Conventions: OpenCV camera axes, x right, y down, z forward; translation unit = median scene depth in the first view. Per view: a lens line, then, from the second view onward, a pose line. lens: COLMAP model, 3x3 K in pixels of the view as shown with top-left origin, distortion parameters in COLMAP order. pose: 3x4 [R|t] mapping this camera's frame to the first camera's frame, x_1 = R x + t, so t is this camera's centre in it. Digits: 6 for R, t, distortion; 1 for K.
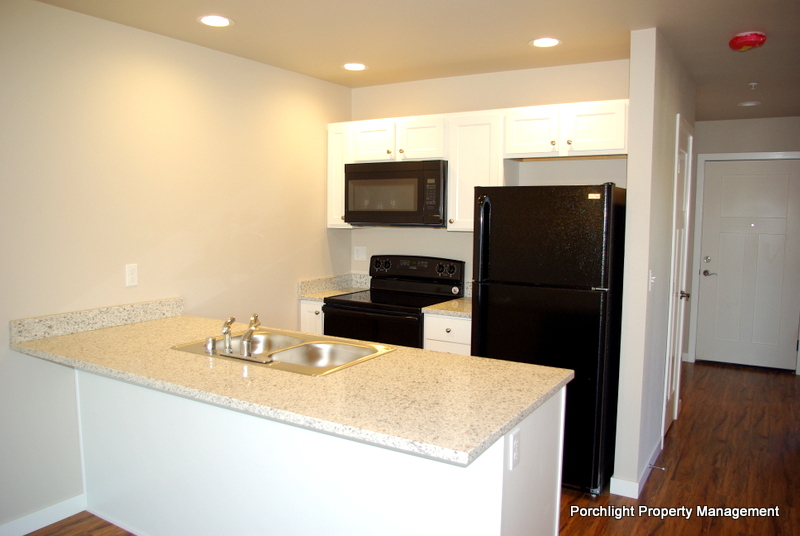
lens RADIAL K [[619.1, 0, 401.0], [0, 619.1, 269.5], [0, 0, 1]] dist [-0.069143, 0.003948]
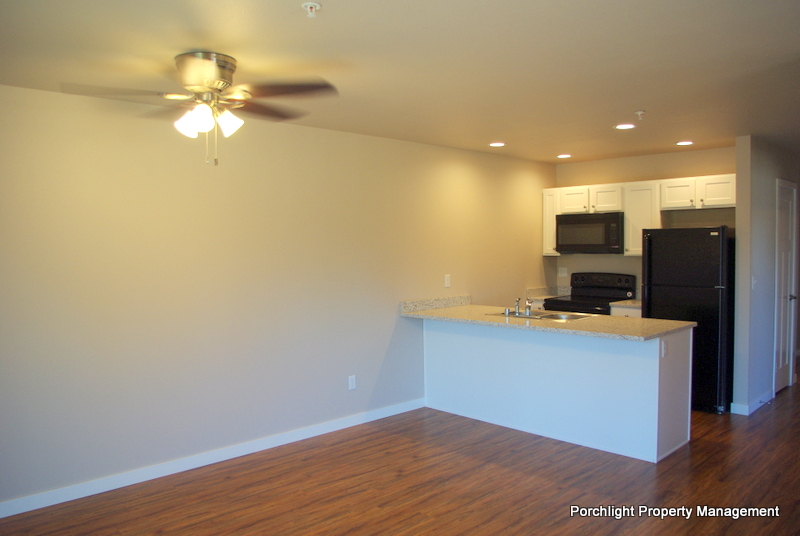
lens RADIAL K [[619.1, 0, 400.1], [0, 619.1, 269.3], [0, 0, 1]] dist [-0.069143, 0.003948]
pose [[0.968579, -0.008208, -0.248571, -0.090540], [-0.005340, 0.998538, -0.053781, 0.059138], [0.248649, 0.053419, 0.967119, -0.657184]]
